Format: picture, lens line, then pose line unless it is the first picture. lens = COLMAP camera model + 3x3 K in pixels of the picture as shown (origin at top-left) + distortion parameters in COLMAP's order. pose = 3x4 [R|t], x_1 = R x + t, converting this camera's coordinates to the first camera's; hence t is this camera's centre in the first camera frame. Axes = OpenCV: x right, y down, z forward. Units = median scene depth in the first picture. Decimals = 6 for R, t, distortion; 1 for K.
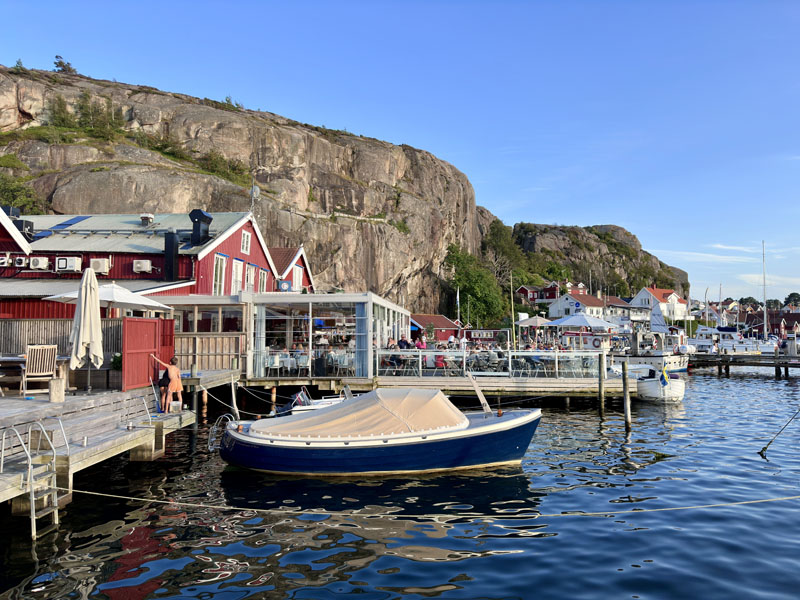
lens RADIAL K [[559.3, 0, 403.3], [0, 559.3, 301.6], [0, 0, 1]] dist [0.040074, -0.004507]
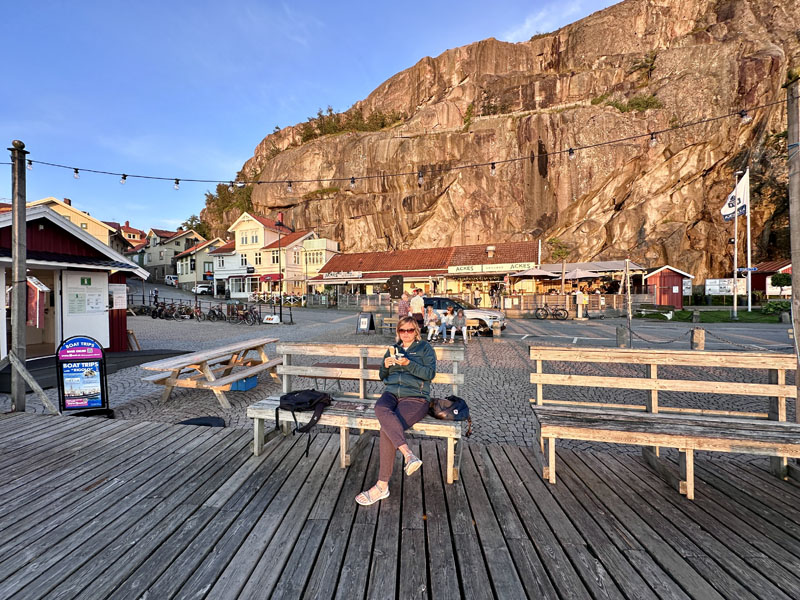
lens RADIAL K [[319.6, 0, 395.4], [0, 319.6, 298.1], [0, 0, 1]] dist [-0.001063, 0.000551]
pose [[0.528029, 0.002765, -0.849222, 0.119672], [0.056504, 0.997664, 0.038381, 0.030571], [0.847345, -0.068251, 0.526639, 0.511569]]
